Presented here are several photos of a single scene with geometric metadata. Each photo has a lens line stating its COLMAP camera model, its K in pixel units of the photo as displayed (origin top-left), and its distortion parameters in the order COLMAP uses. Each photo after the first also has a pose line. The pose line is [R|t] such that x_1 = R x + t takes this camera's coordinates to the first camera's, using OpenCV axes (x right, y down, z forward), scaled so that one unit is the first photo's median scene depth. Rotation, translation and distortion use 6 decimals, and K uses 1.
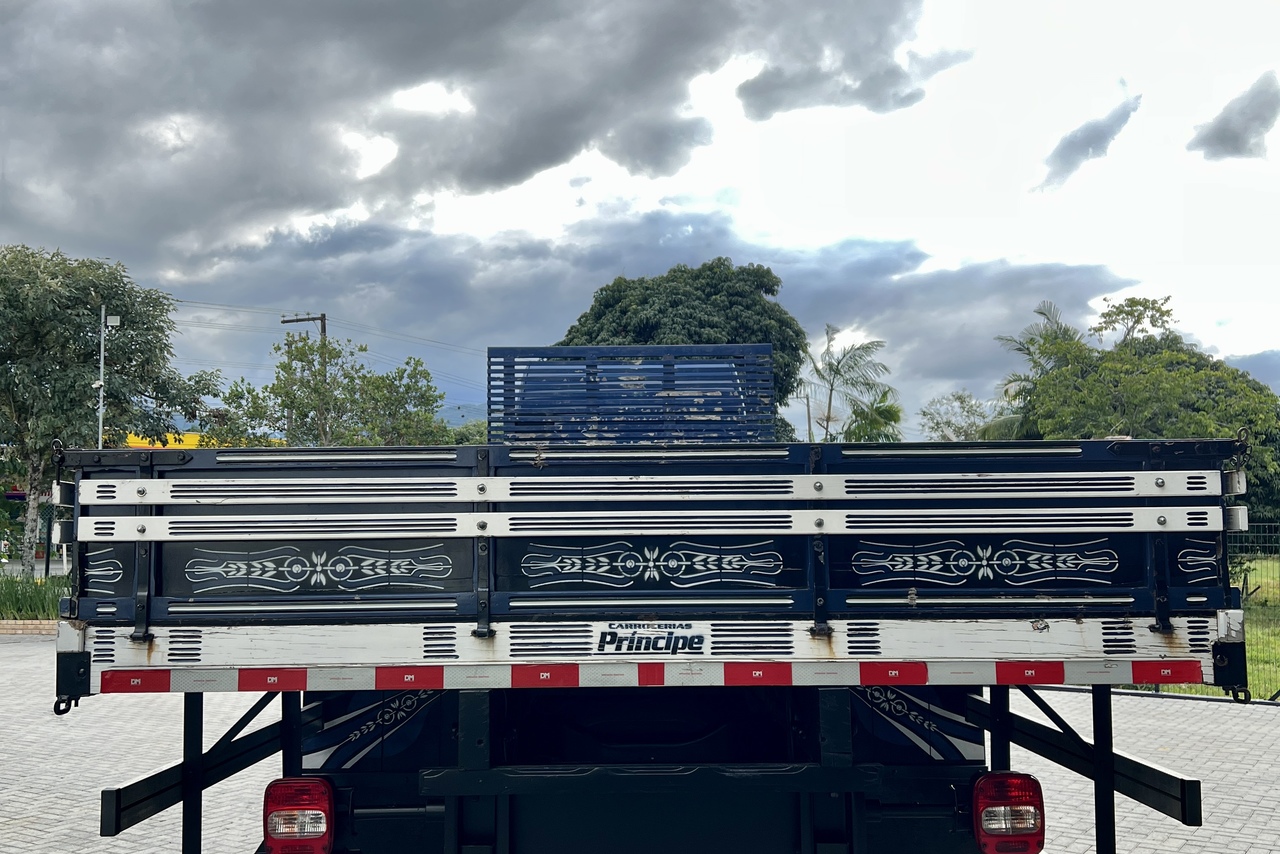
lens RADIAL K [[1264.5, 0, 640.0], [0, 1264.5, 427.0], [0, 0, 1]] dist [0.161493, -0.398044]
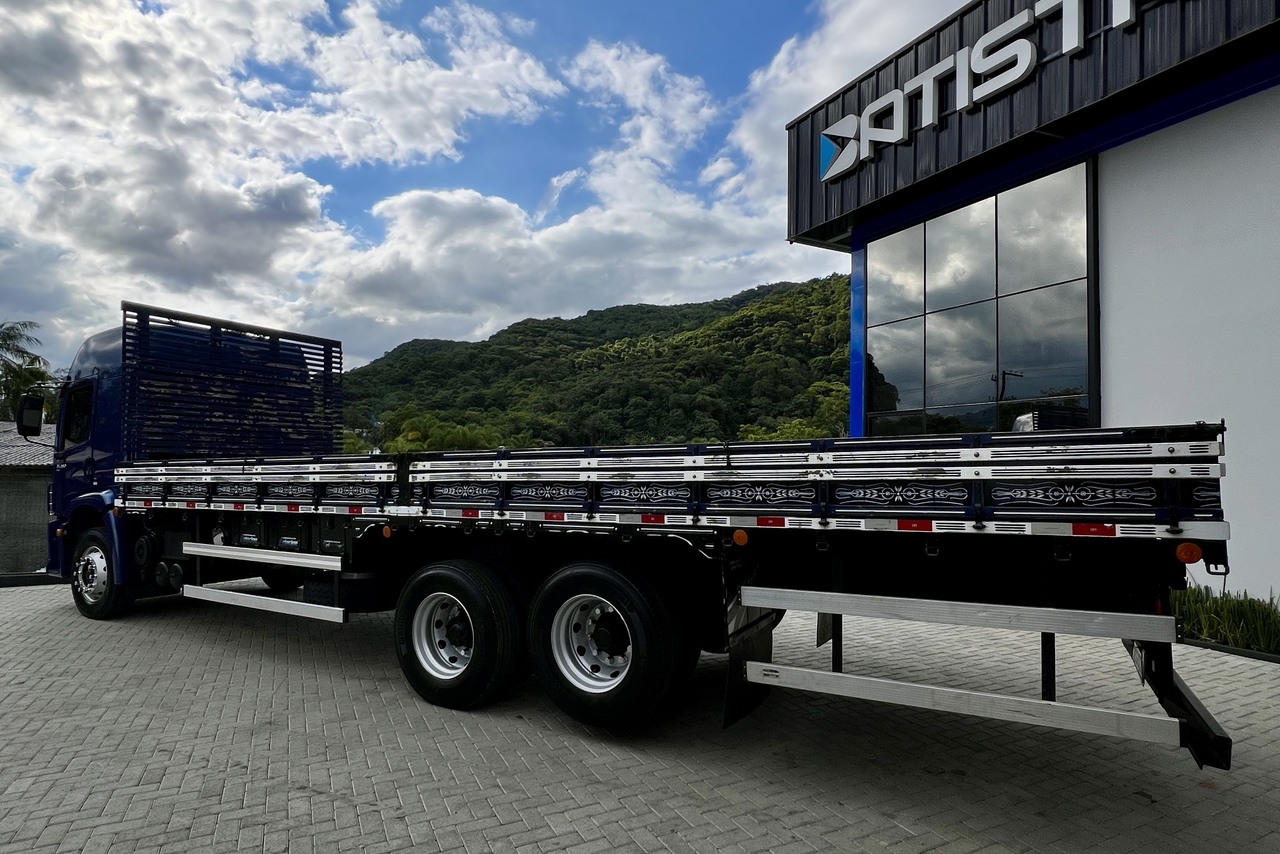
lens RADIAL K [[654.5, 0, 643.2], [0, 654.5, 462.6], [0, 0, 1]] dist [-0.033735, -0.000236]
pose [[0.494387, 0.018976, 0.869035, -1.610192], [-0.091155, 0.995381, 0.030123, 0.088053], [-0.864449, -0.094109, 0.493833, 1.293849]]
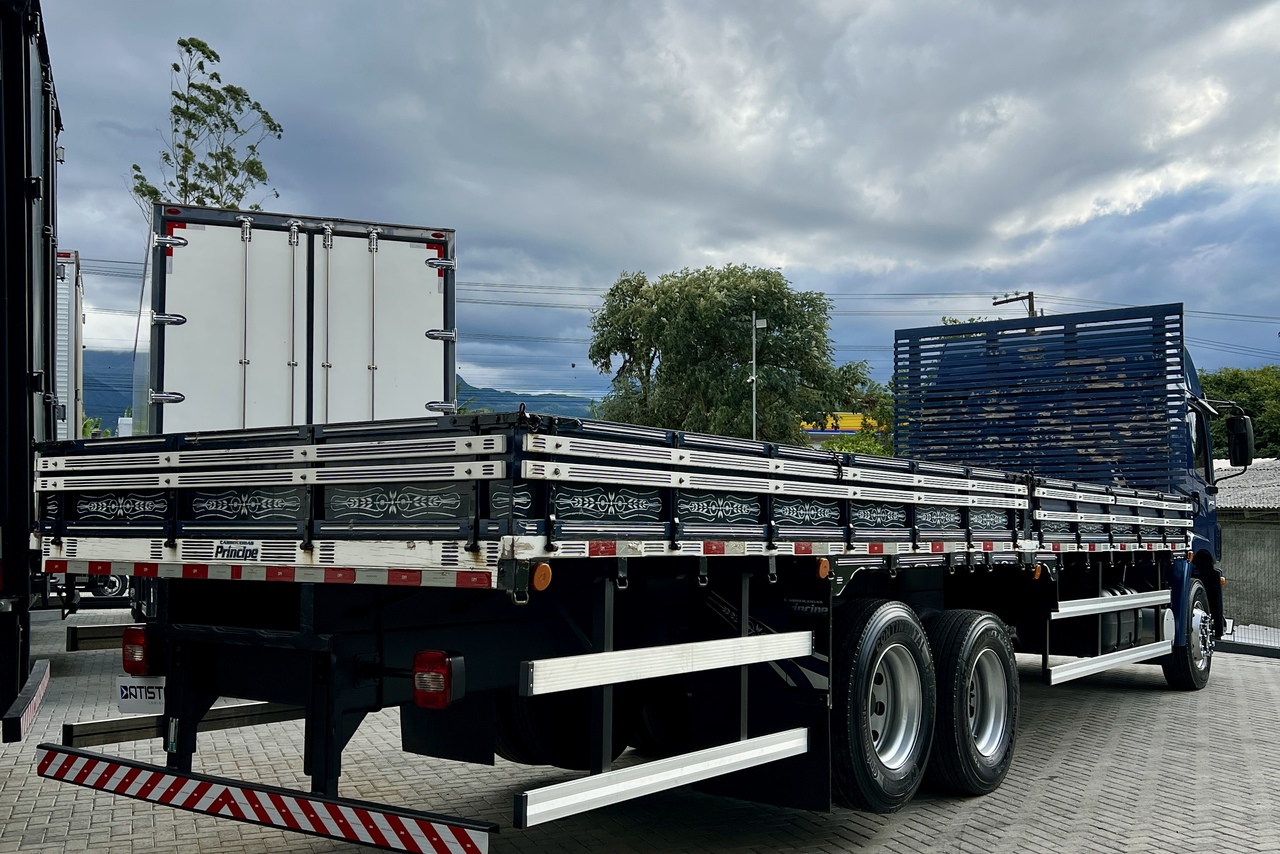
lens RADIAL K [[1264.5, 0, 640.0], [0, 1264.5, 427.0], [0, 0, 1]] dist [0.161493, -0.398044]
pose [[0.816346, -0.033764, -0.576576, 1.356852], [0.042876, 0.999078, 0.002200, 0.029184], [0.575970, -0.026518, 0.817041, -0.023581]]
